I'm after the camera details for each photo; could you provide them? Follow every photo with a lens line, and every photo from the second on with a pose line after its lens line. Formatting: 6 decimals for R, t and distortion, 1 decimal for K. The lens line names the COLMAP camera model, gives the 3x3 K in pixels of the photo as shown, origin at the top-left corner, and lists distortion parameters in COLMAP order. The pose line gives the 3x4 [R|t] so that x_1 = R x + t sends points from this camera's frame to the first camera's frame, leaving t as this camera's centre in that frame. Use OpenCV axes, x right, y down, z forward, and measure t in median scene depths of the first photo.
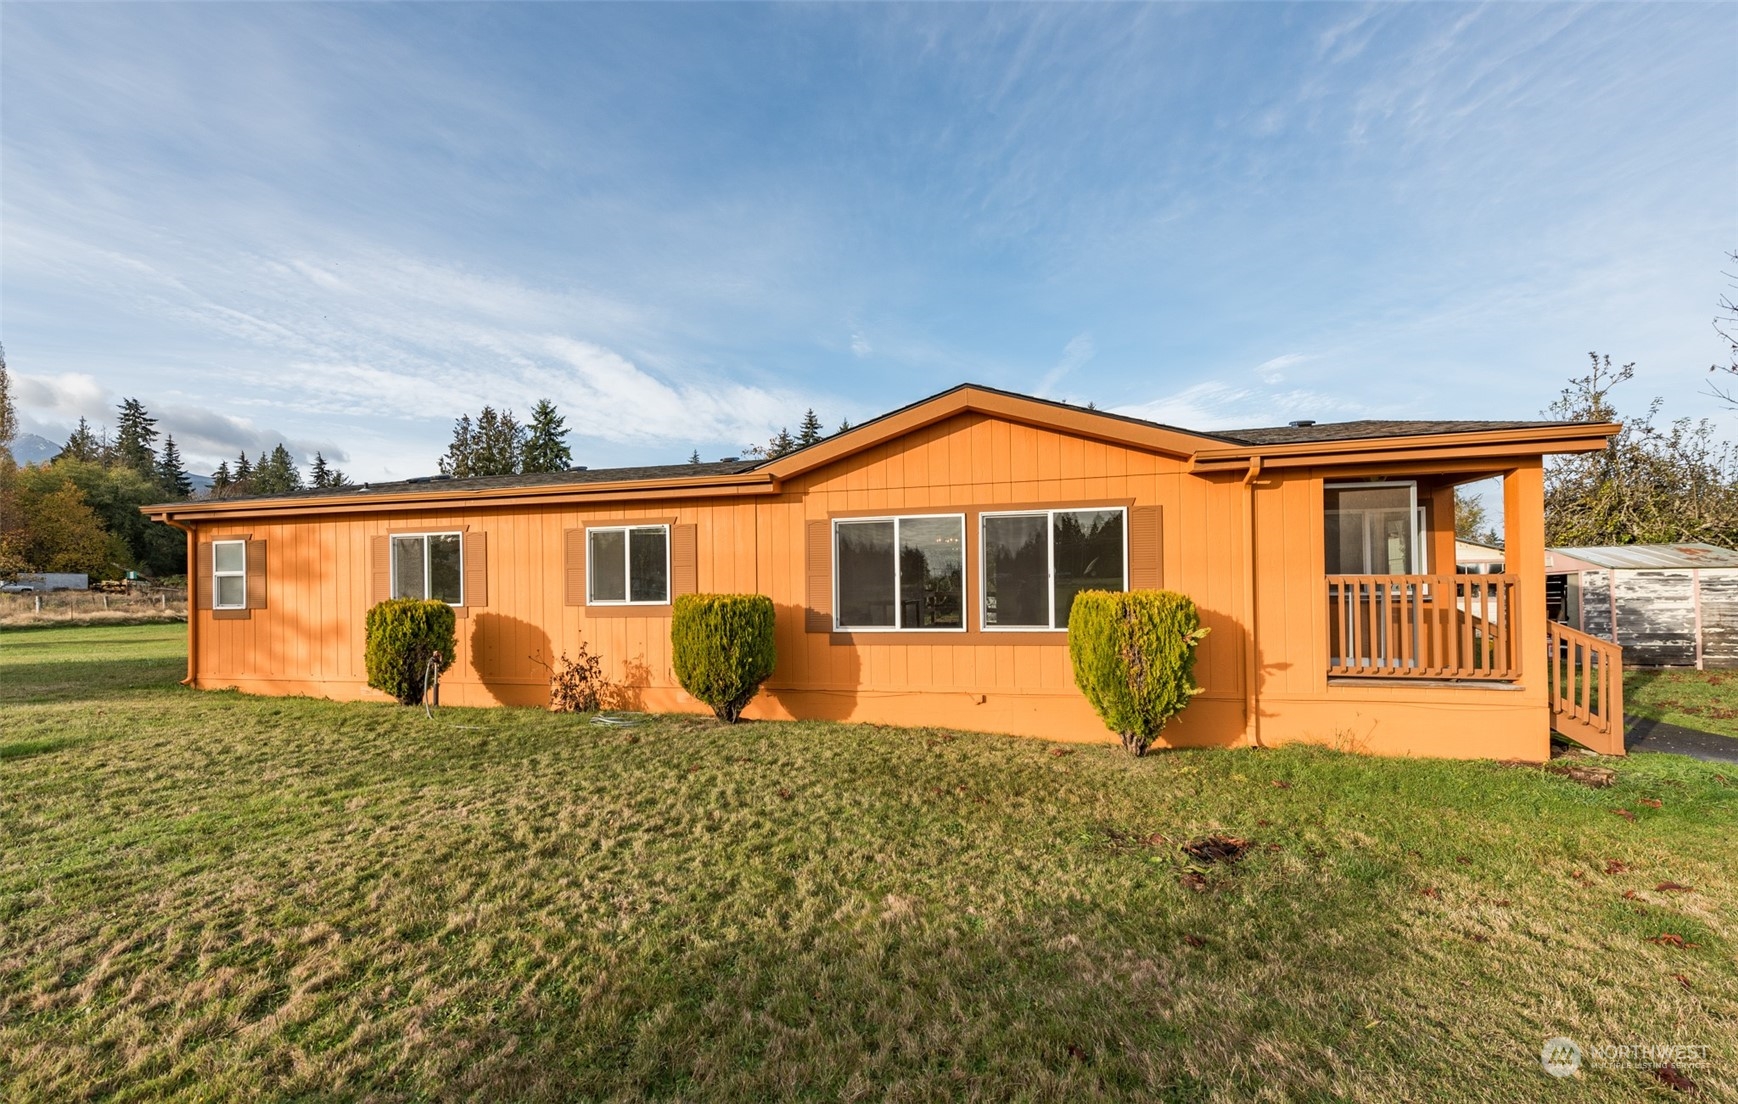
lens RADIAL K [[685.0, 0, 872.9], [0, 685.0, 584.8], [0, 0, 1]] dist [0.001534, 0.000231]
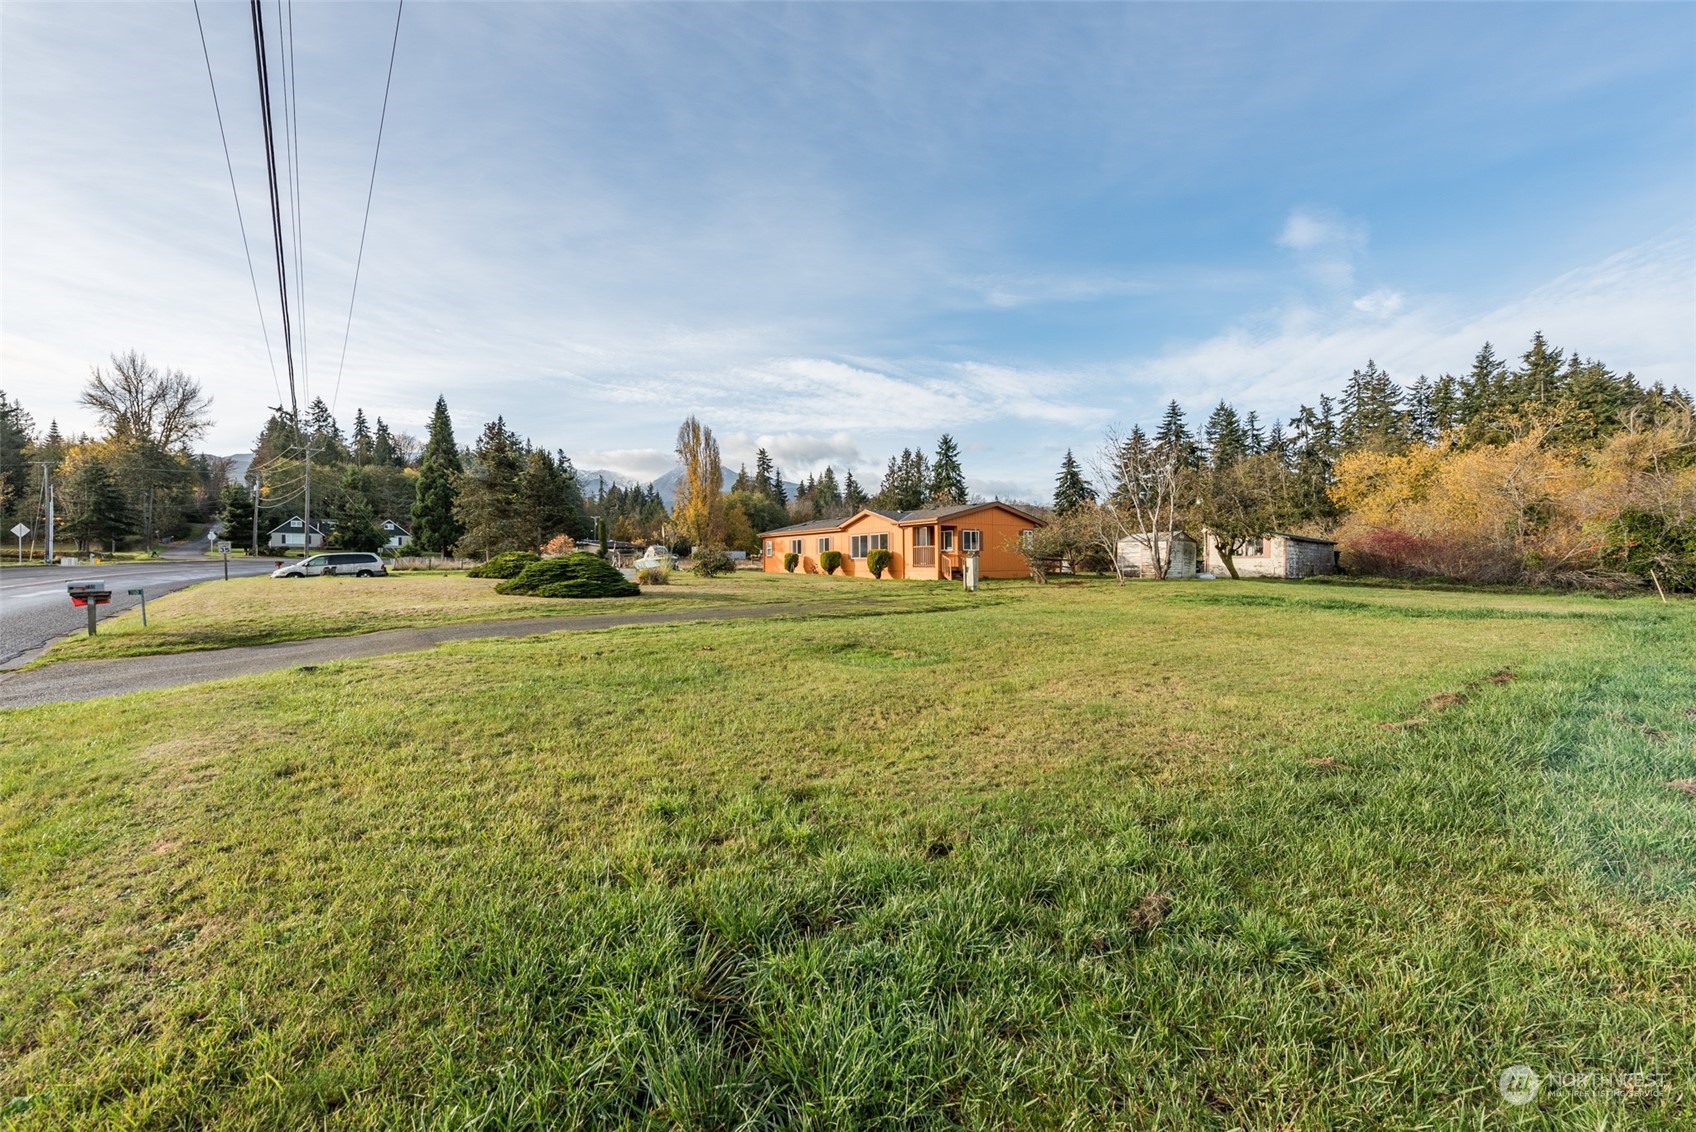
lens RADIAL K [[664.5, 0, 831.1], [0, 664.5, 558.8], [0, 0, 1]] dist [0.006939, -0.001852]
pose [[0.750249, 0.000318, -0.661155, 2.568050], [-0.001488, 0.999998, -0.001208, 0.067874], [0.661153, 0.001890, 0.750248, -2.287283]]
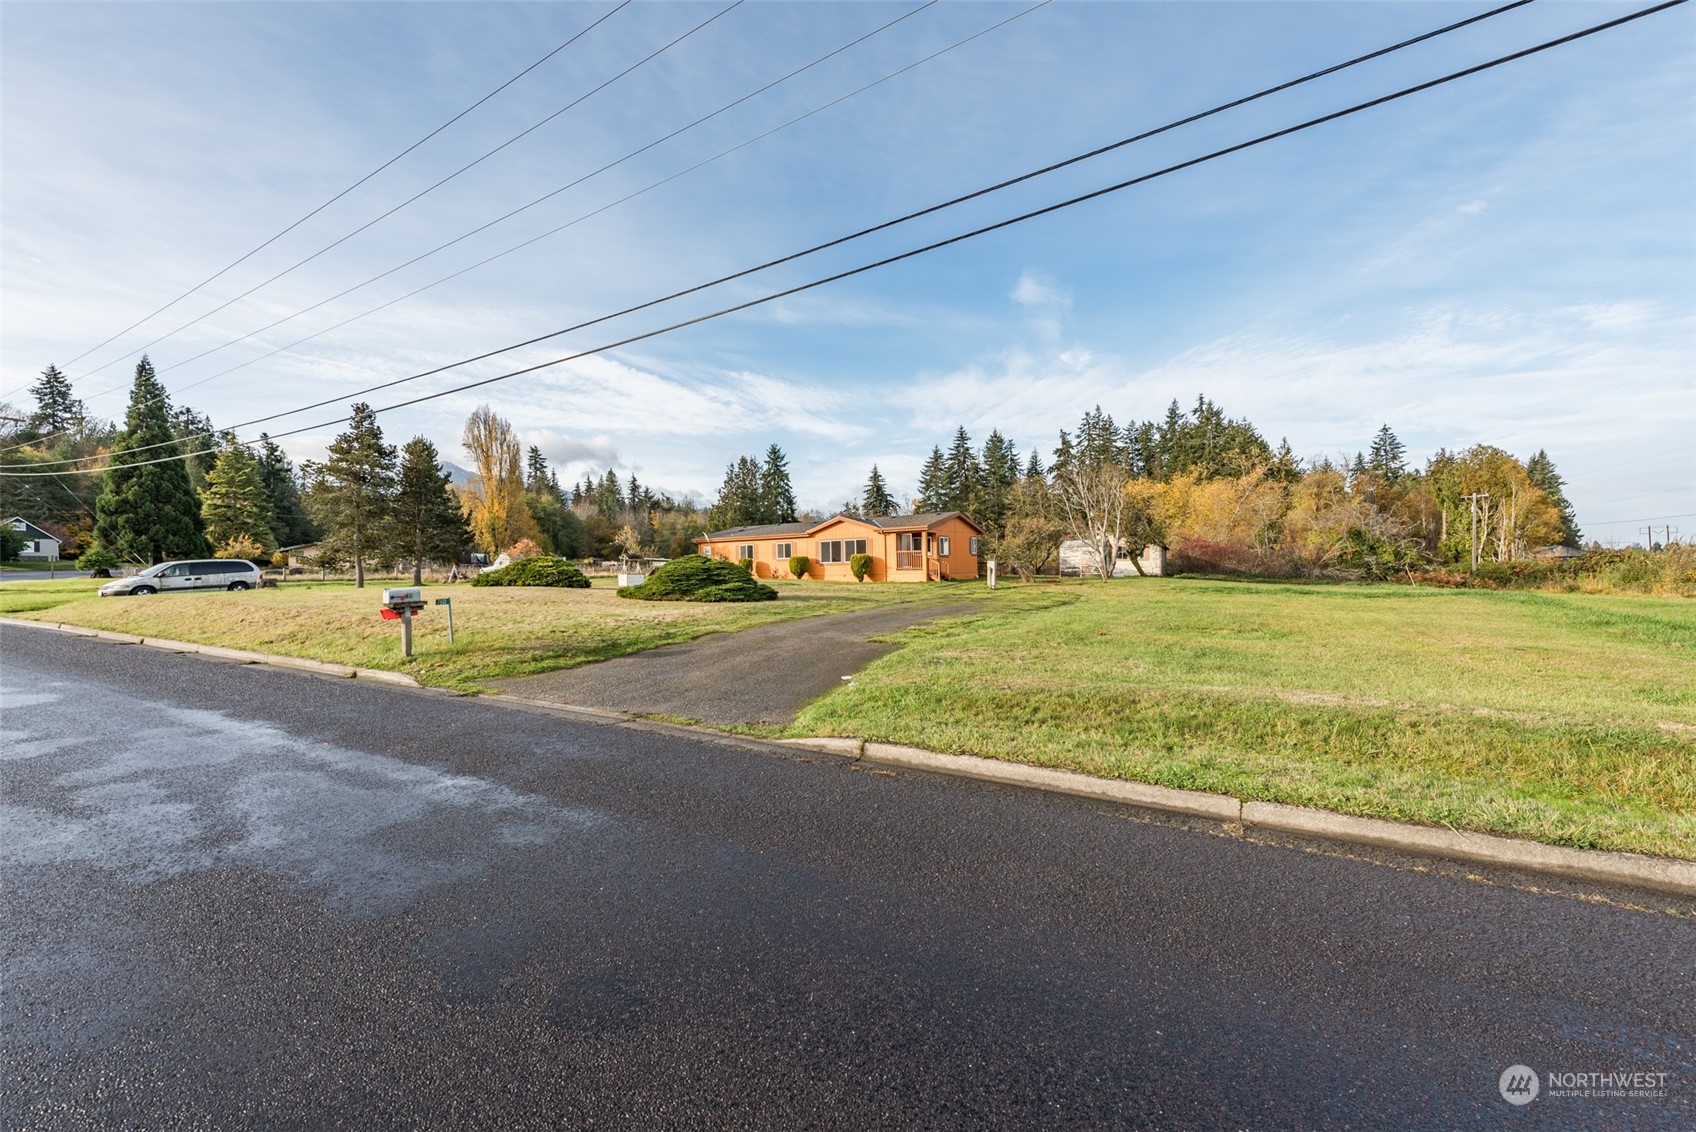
lens RADIAL K [[664.5, 0, 836.2], [0, 664.5, 571.3], [0, 0, 1]] dist [0.006939, -0.001852]
pose [[0.936084, -0.003552, -0.351758, 1.558297], [0.006485, 0.999953, 0.007160, 0.082031], [0.351716, -0.008984, 0.936064, -3.113881]]
